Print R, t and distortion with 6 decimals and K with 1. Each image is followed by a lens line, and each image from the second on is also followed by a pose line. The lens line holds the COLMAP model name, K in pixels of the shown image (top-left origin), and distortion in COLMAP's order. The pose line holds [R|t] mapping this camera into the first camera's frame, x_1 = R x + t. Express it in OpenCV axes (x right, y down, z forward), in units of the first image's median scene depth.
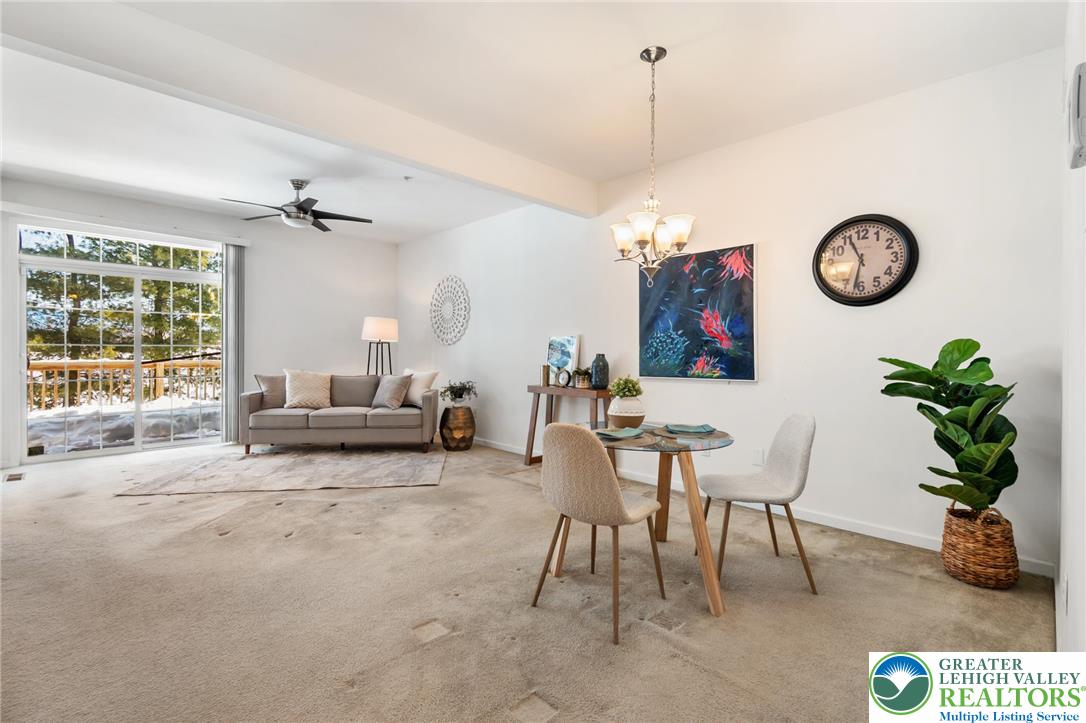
lens RADIAL K [[490.4, 0, 564.9], [0, 490.4, 361.4], [0, 0, 1]] dist [0.005126, -0.003885]
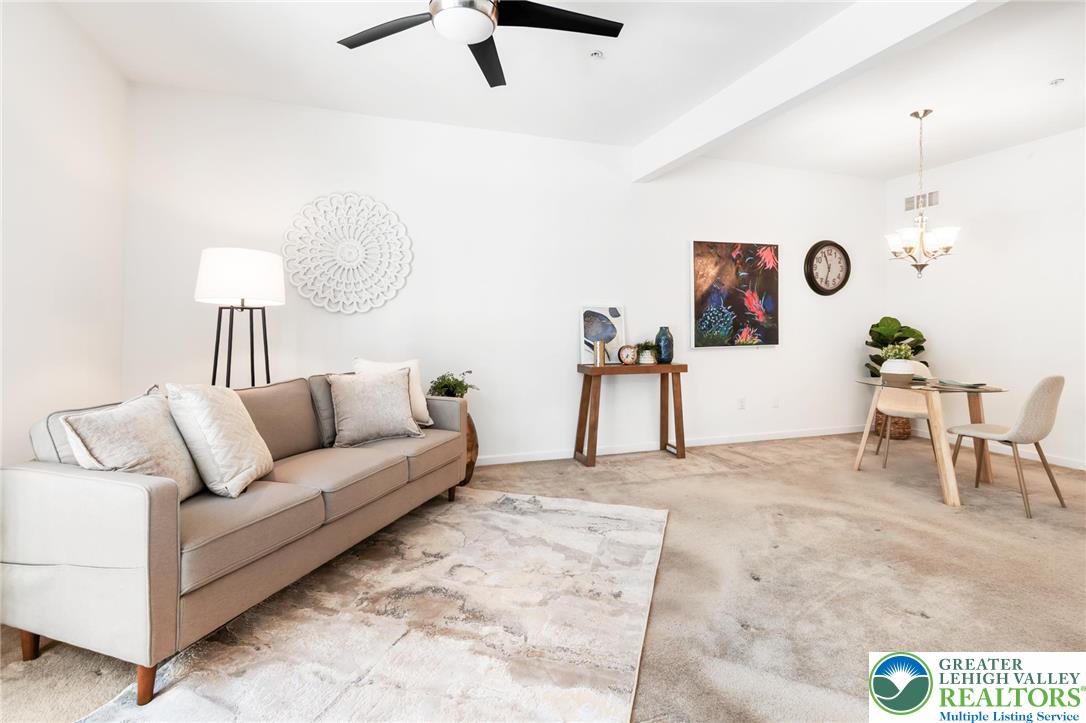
lens RADIAL K [[490.4, 0, 554.6], [0, 490.4, 327.9], [0, 0, 1]] dist [0.005126, -0.003885]
pose [[0.456867, -0.016257, 0.889387, -0.708930], [0.017915, 0.999798, 0.009072, -0.020513], [-0.889355, 0.011789, 0.457066, 0.593433]]
